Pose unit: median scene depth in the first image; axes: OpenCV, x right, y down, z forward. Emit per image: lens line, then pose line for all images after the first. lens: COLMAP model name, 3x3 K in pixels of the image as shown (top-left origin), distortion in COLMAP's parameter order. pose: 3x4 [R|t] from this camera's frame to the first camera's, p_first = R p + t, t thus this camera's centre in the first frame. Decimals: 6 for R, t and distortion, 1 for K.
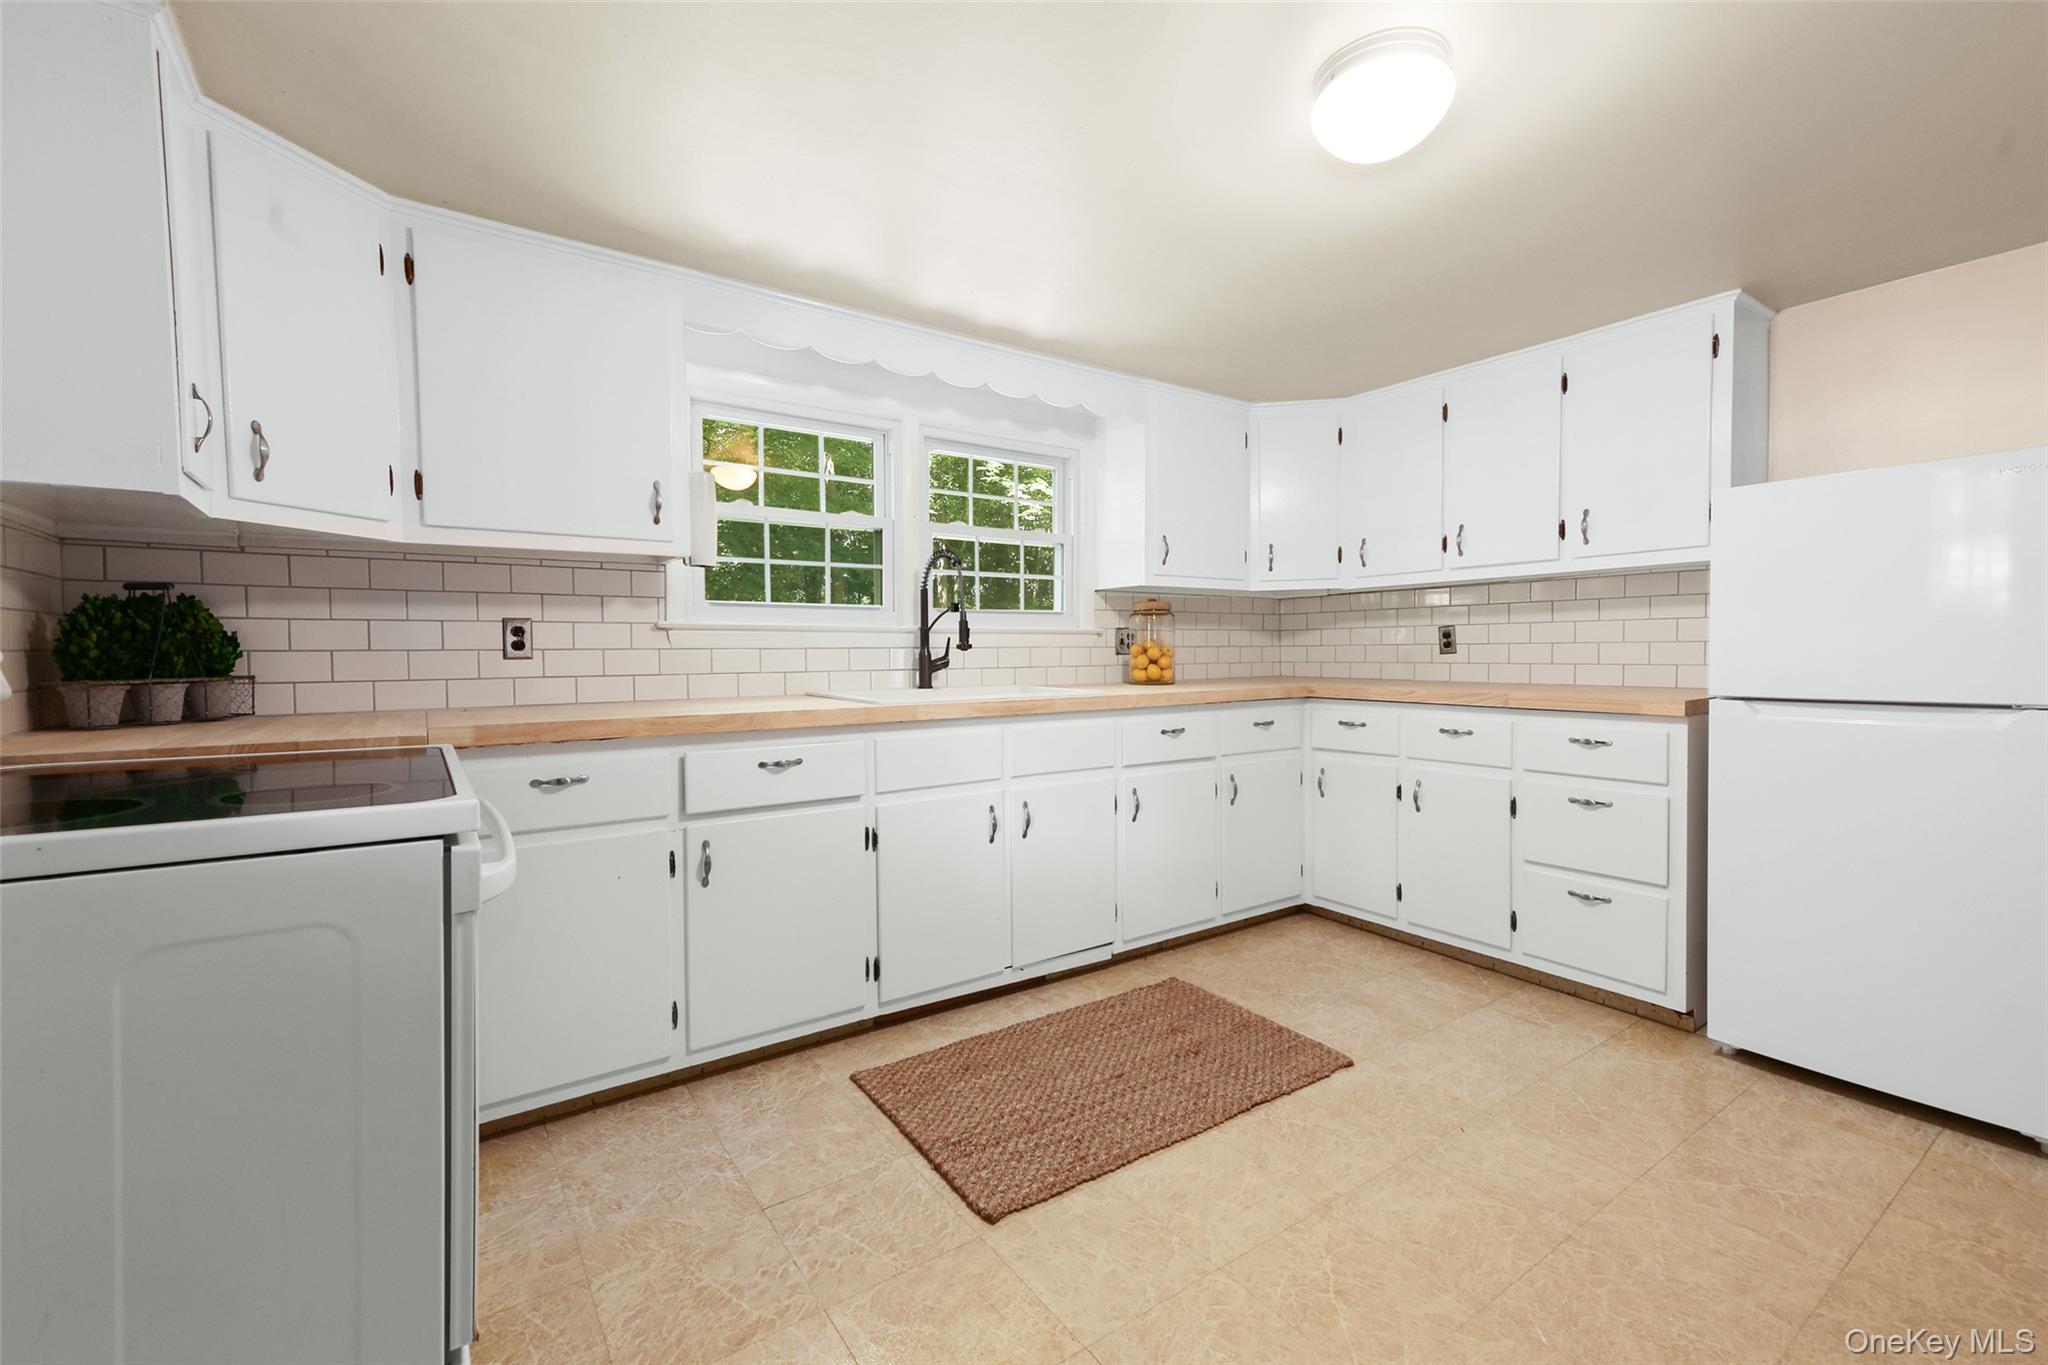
lens RADIAL K [[859.2, 0, 1024.0], [0, 859.2, 682.5], [0, 0, 1]] dist [0.026193, 0.000196]
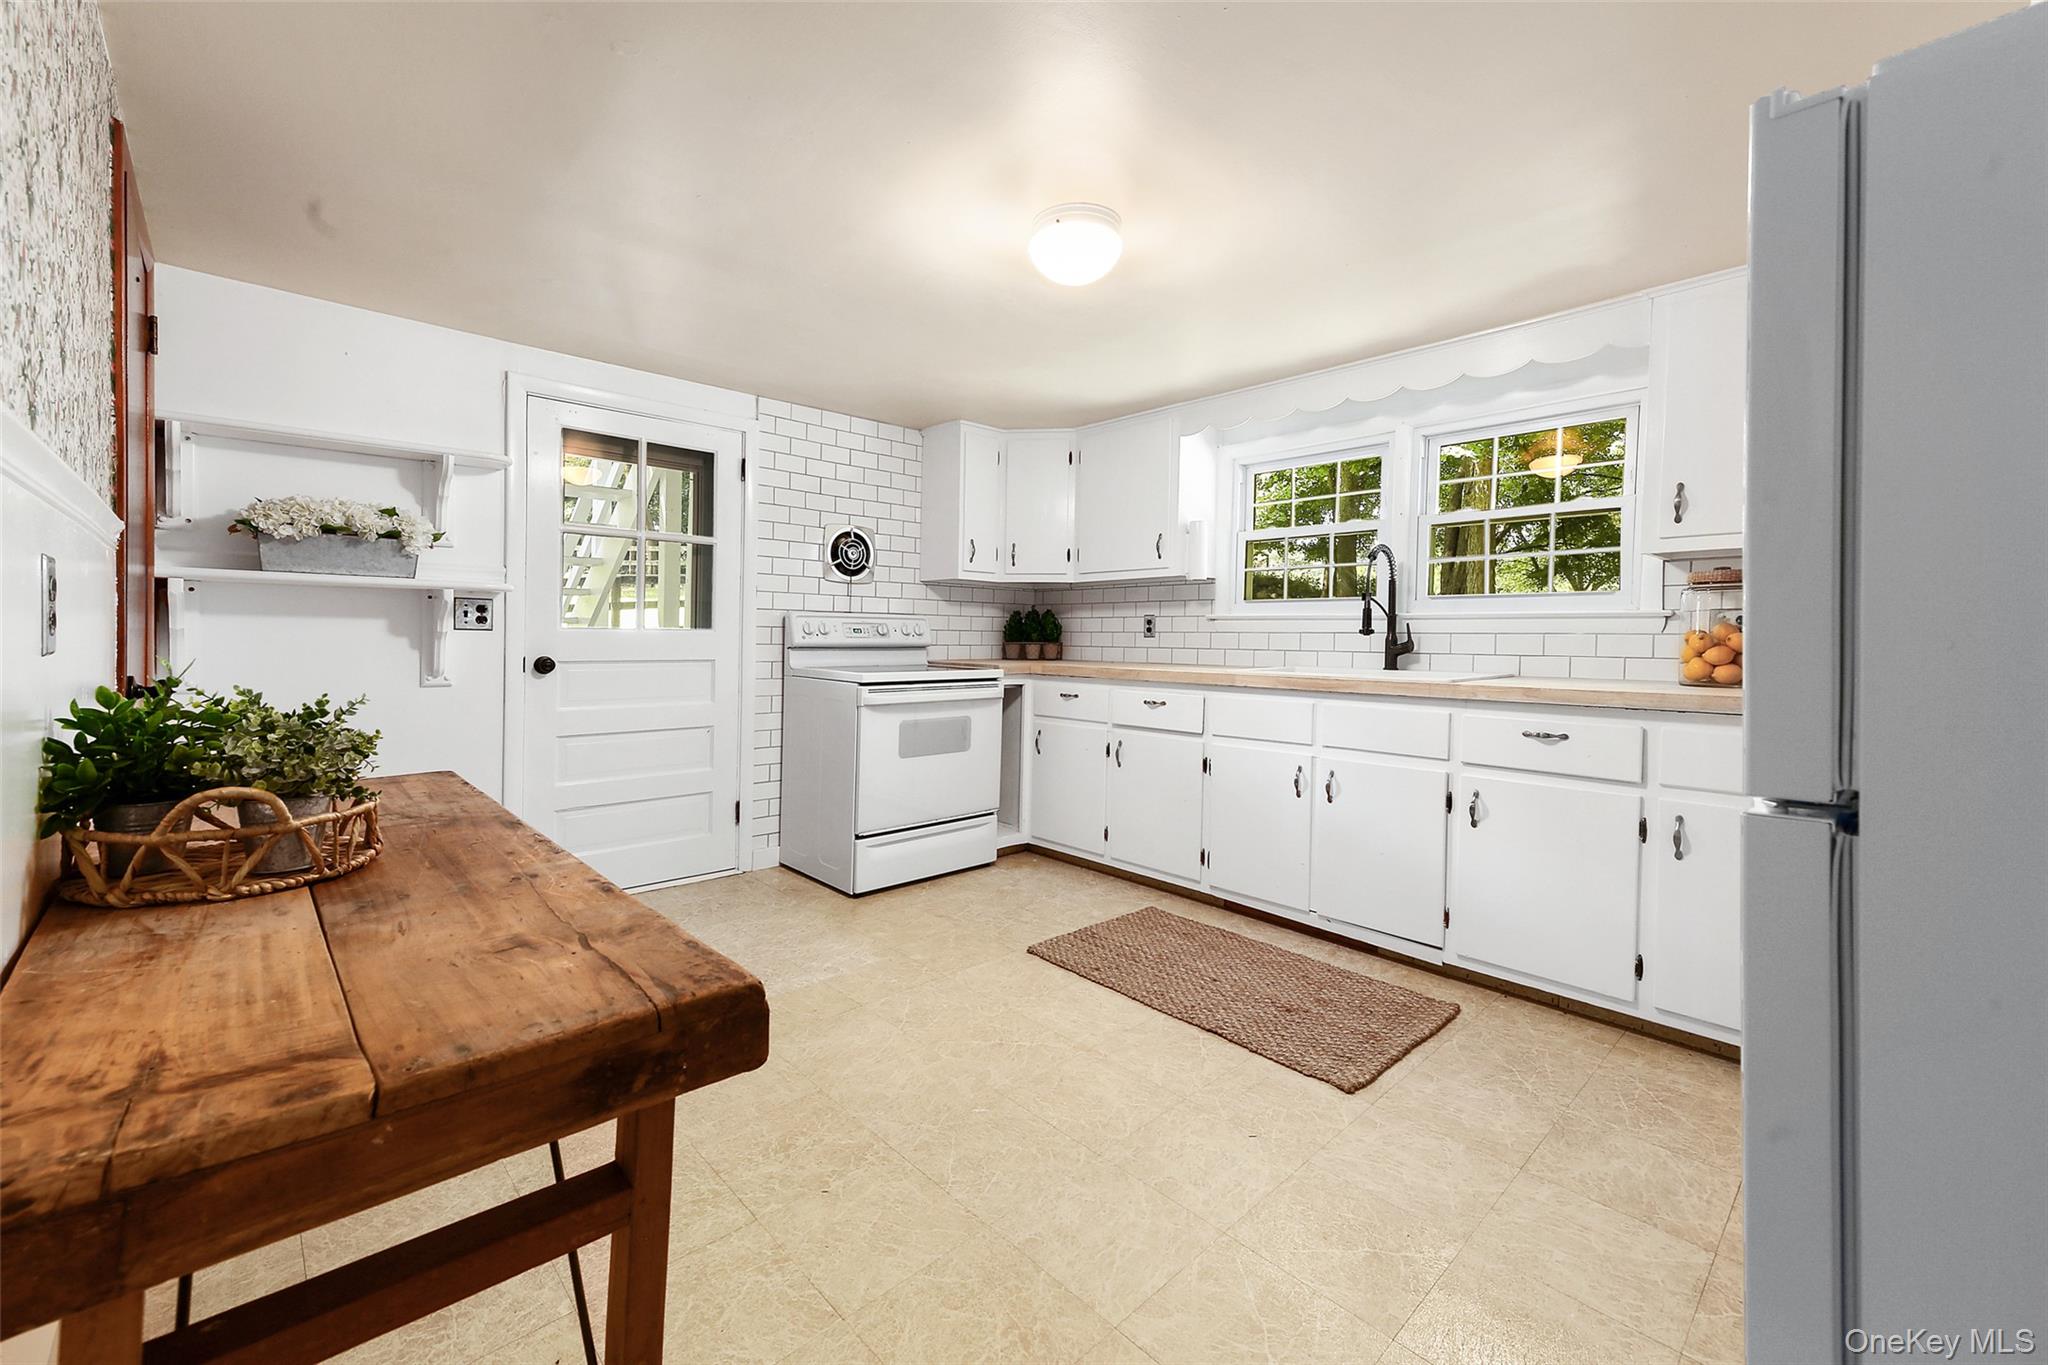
lens RADIAL K [[834.8, 0, 1026.1], [0, 834.8, 655.7], [0, 0, 1]] dist [0.023310, 0.000093]
pose [[0.141768, 0.027794, -0.989510, 1.087993], [-0.053432, 0.998363, 0.020387, -0.010378], [0.988457, 0.049981, 0.143021, 0.480093]]
